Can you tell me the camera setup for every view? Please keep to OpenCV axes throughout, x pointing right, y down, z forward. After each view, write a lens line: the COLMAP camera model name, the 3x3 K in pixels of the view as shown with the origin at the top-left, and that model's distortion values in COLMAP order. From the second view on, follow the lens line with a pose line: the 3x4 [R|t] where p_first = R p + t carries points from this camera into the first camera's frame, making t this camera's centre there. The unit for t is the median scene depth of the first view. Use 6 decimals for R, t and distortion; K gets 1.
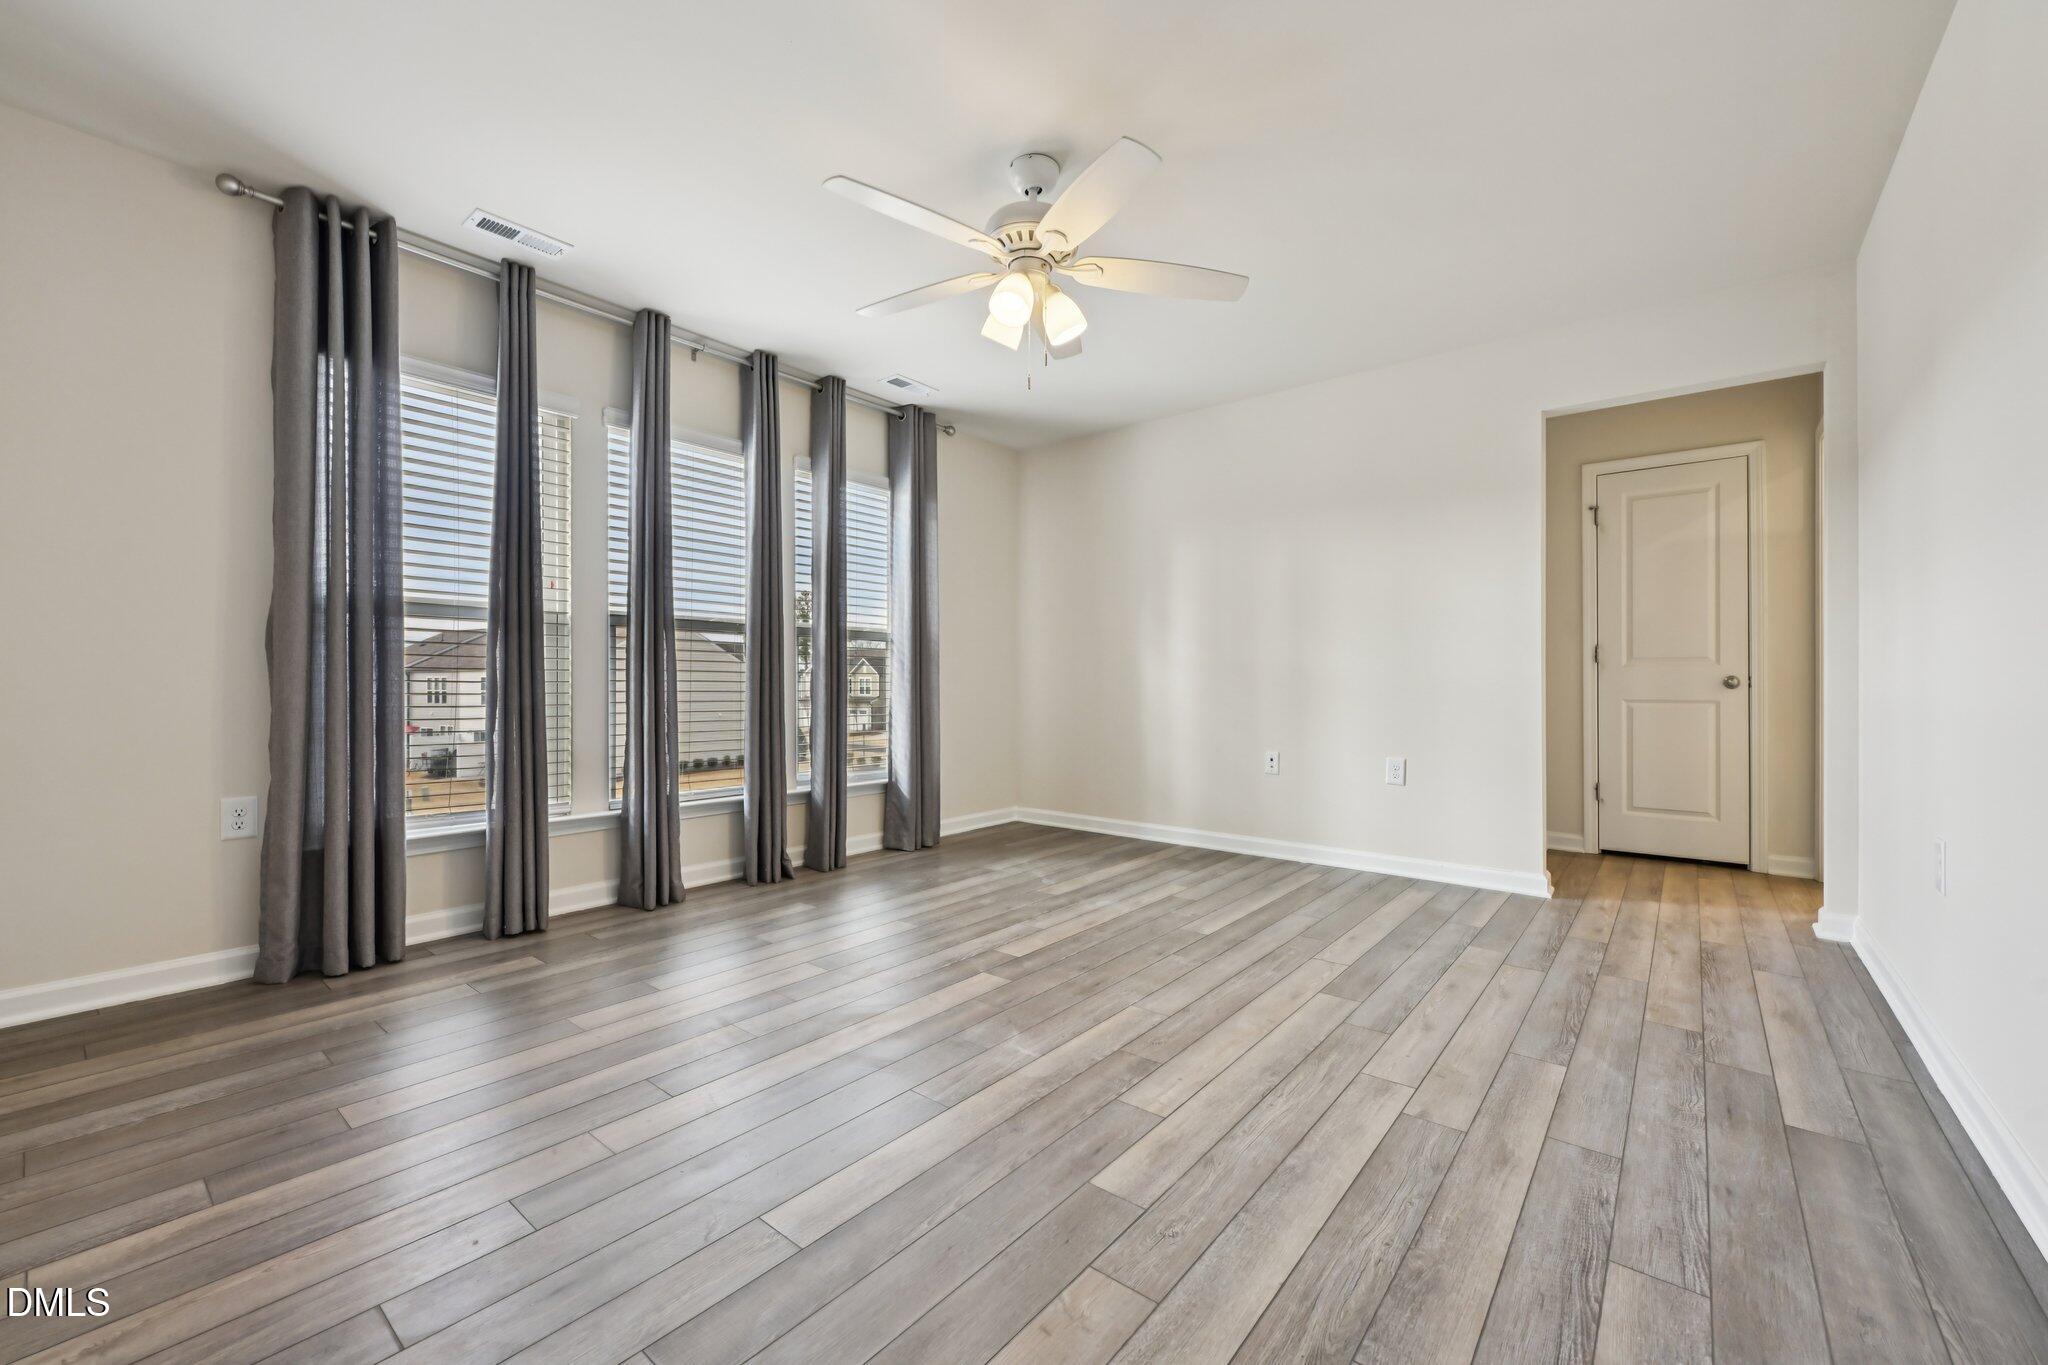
lens RADIAL K [[820.1, 0, 1013.9], [0, 820.1, 681.9], [0, 0, 1]] dist [-0.002232, 0.000253]
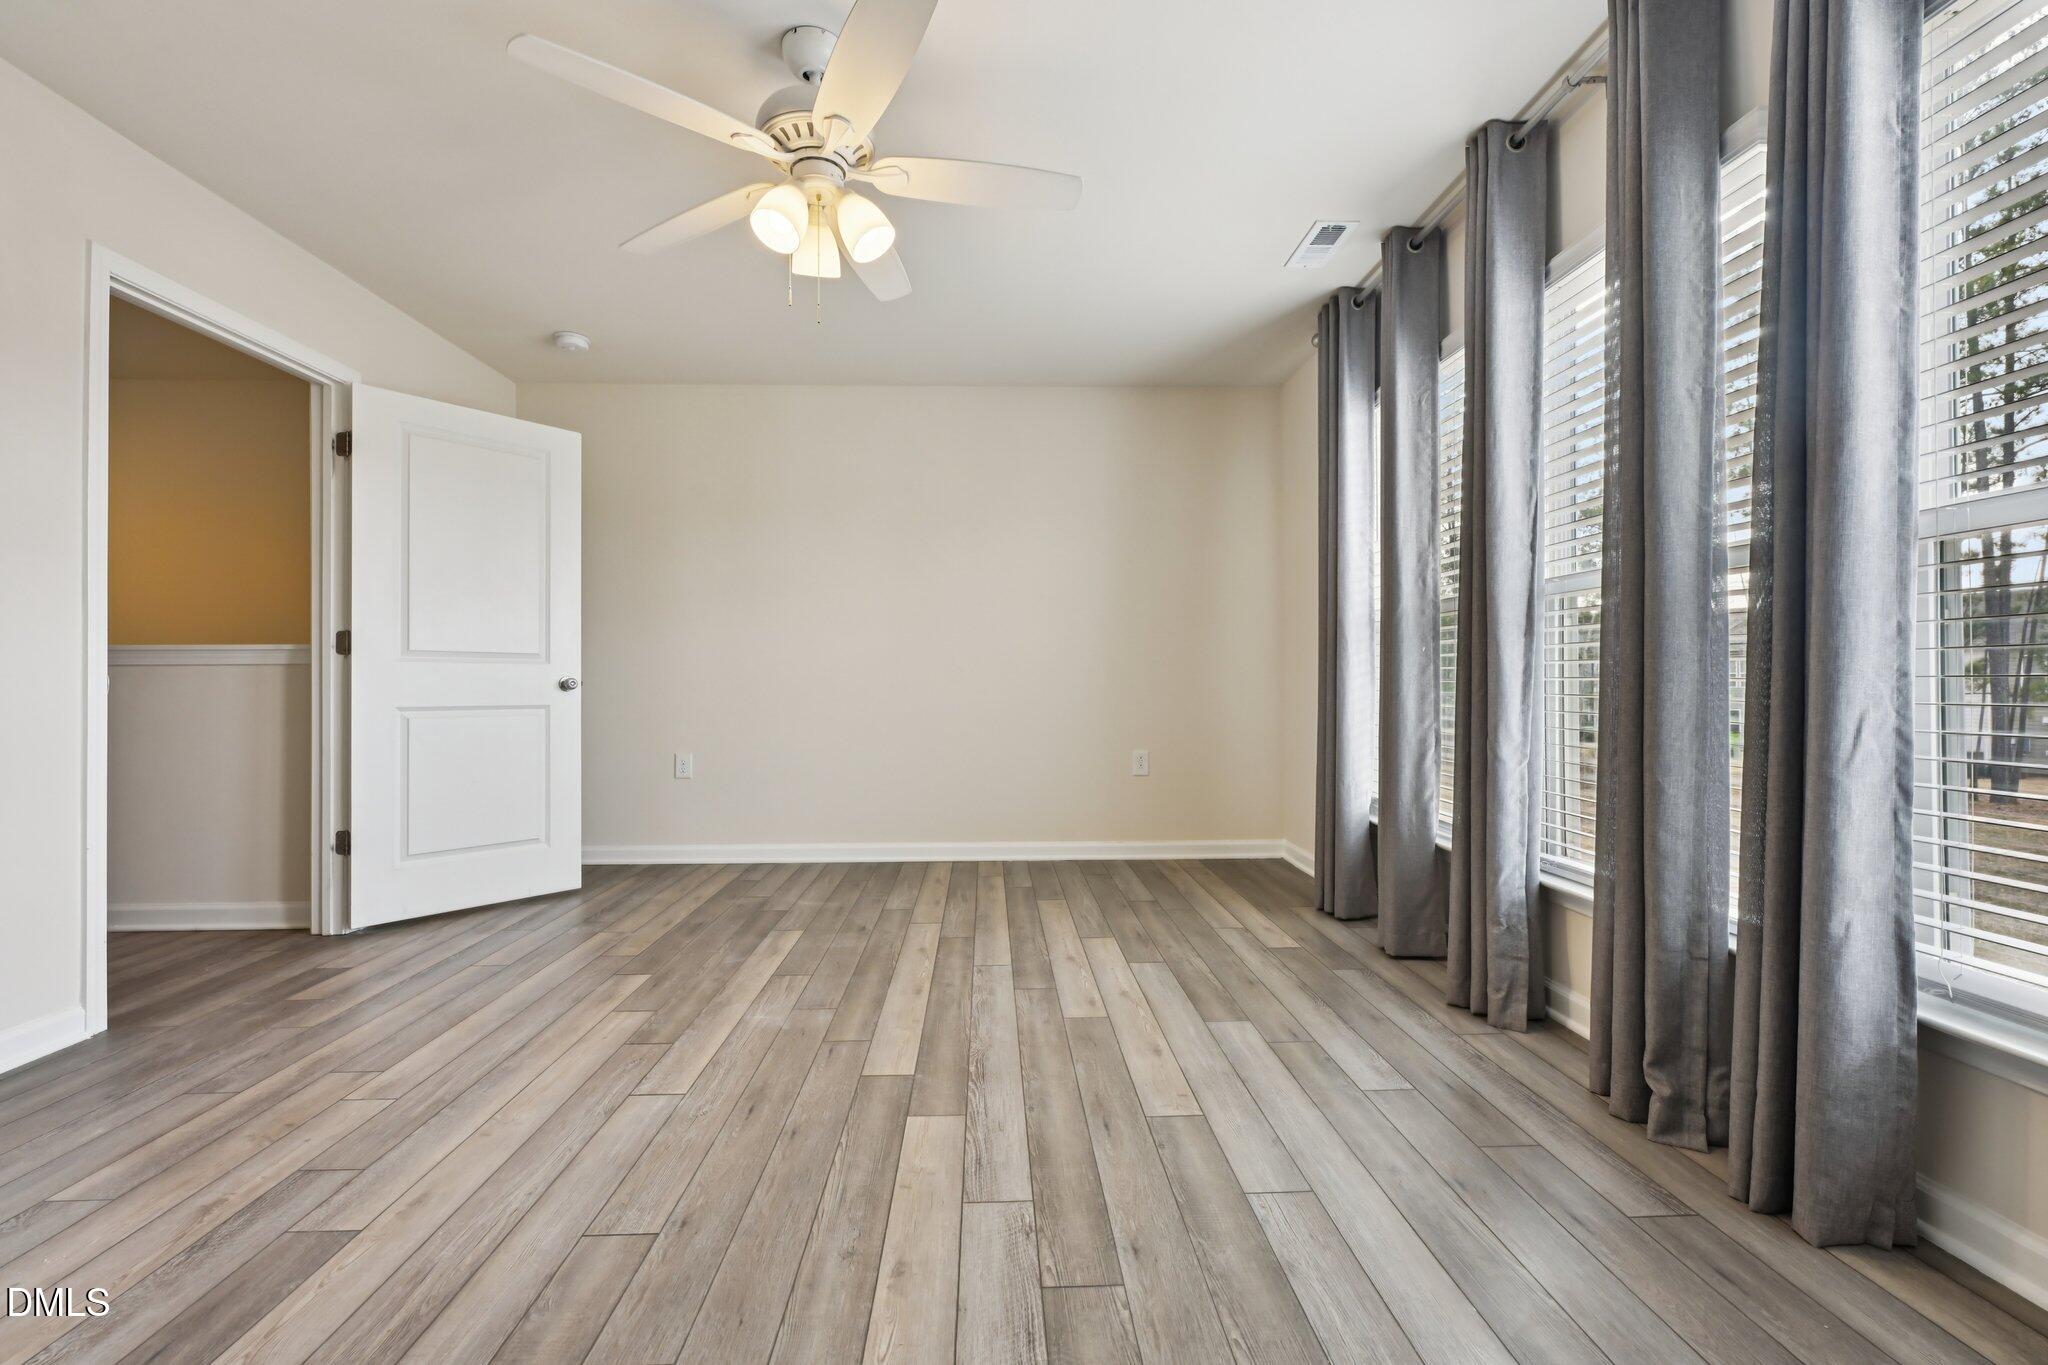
lens RADIAL K [[820.1, 0, 1017.2], [0, 820.1, 682.9], [0, 0, 1]] dist [-0.002232, 0.000253]
pose [[-0.746060, 0.000958, -0.665878, 0.379138], [0.002529, 0.999996, -0.001394, 0.002043], [0.665874, -0.002724, -0.746059, 1.590872]]
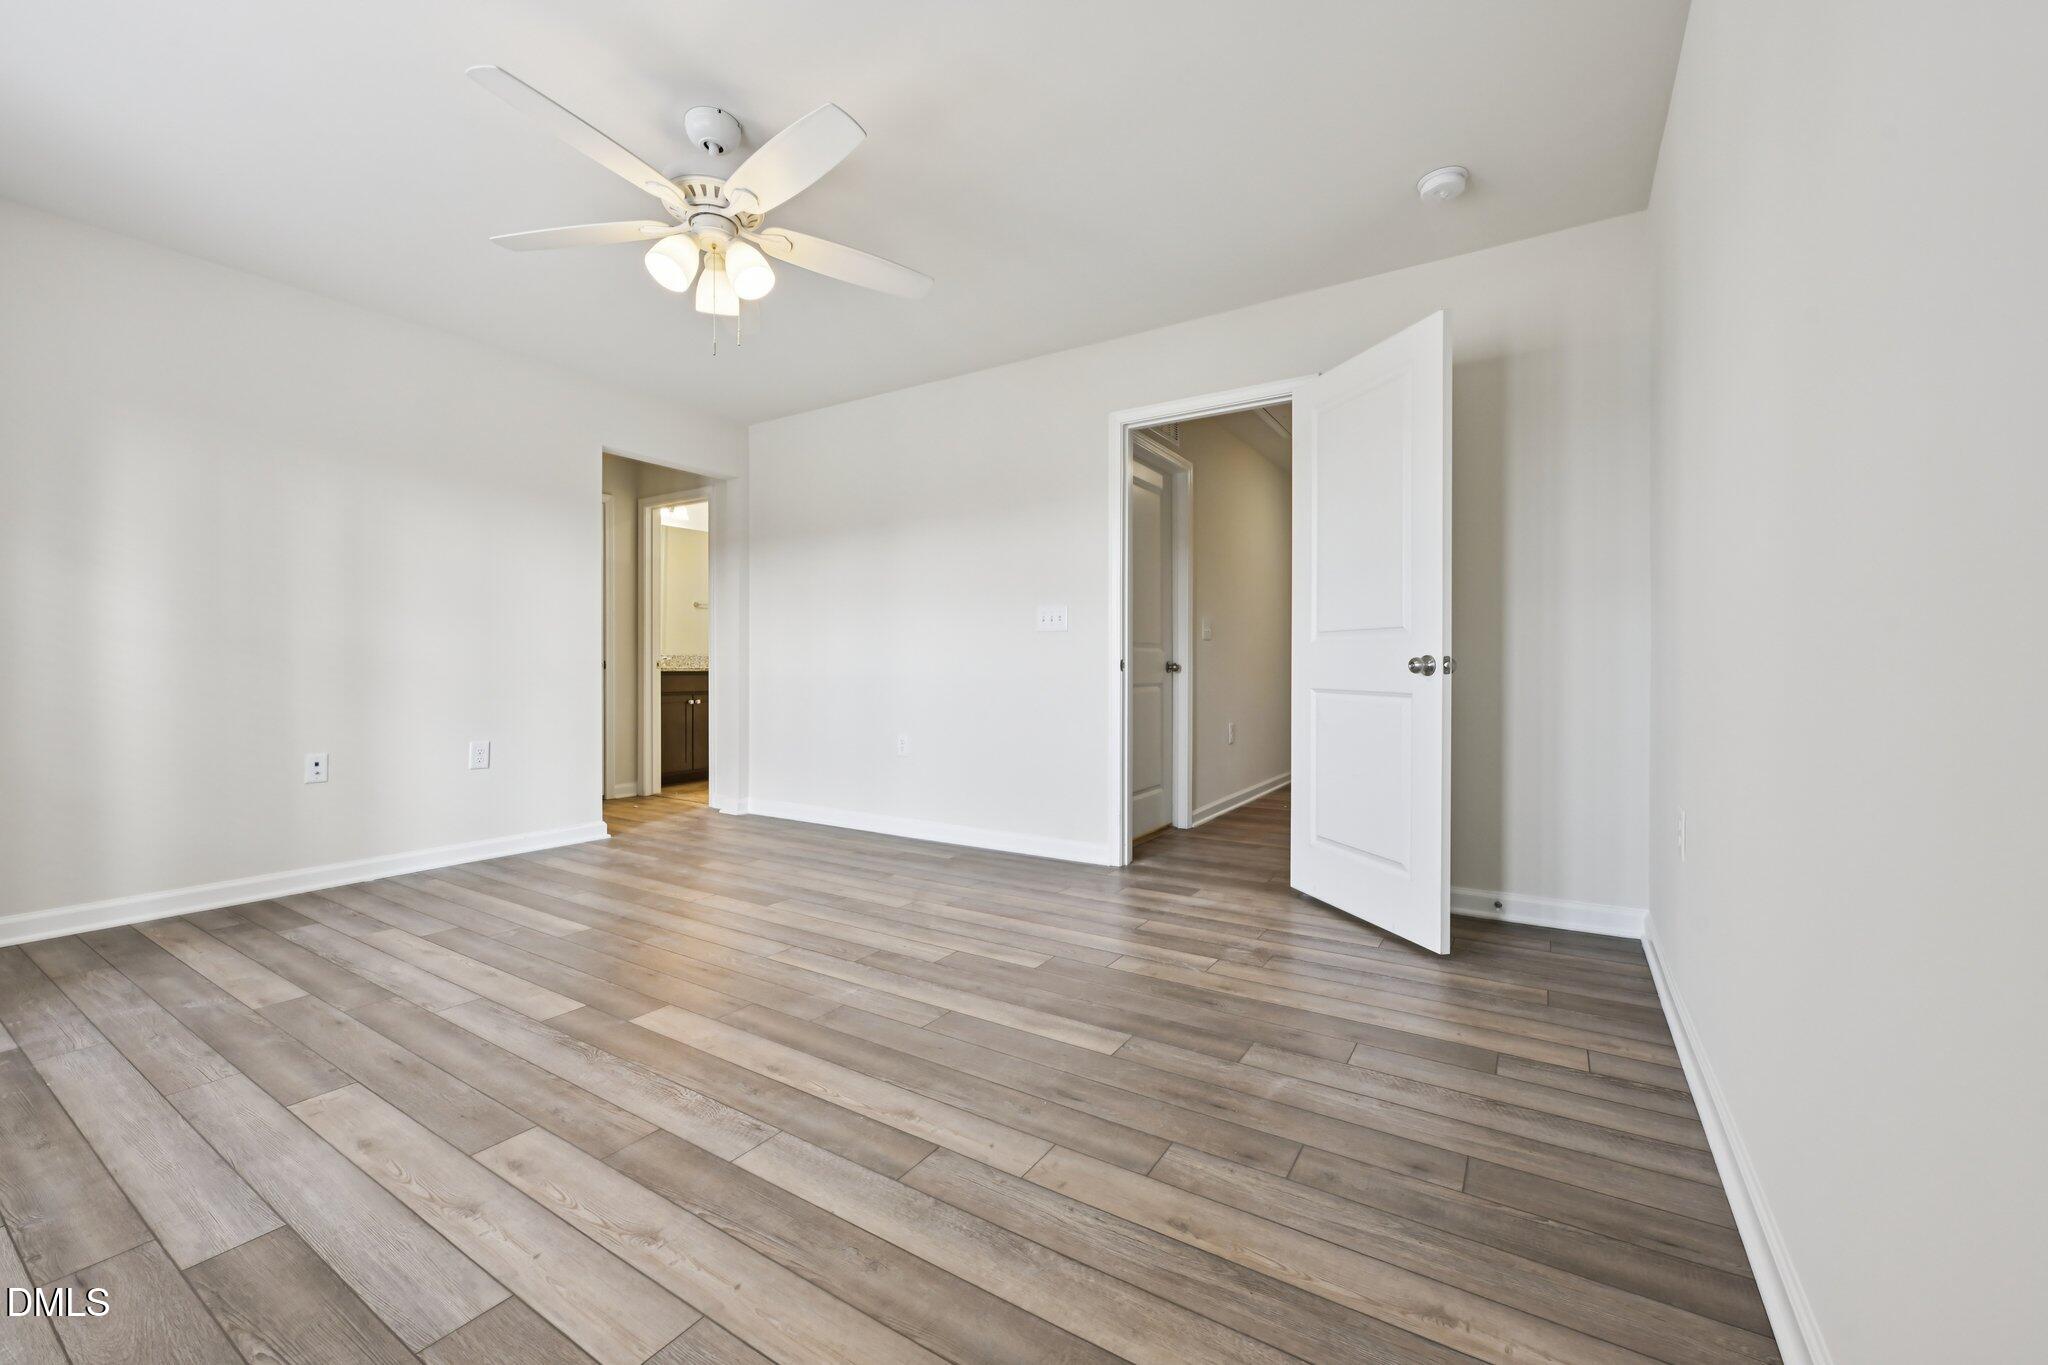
lens RADIAL K [[820.1, 0, 1019.1], [0, 820.1, 673.5], [0, 0, 1]] dist [-0.002232, 0.000253]
pose [[-0.119276, -0.010266, 0.992808, -0.878132], [-0.000855, 0.999947, 0.010237, -0.000725], [-0.992861, 0.000372, -0.119279, 0.699827]]
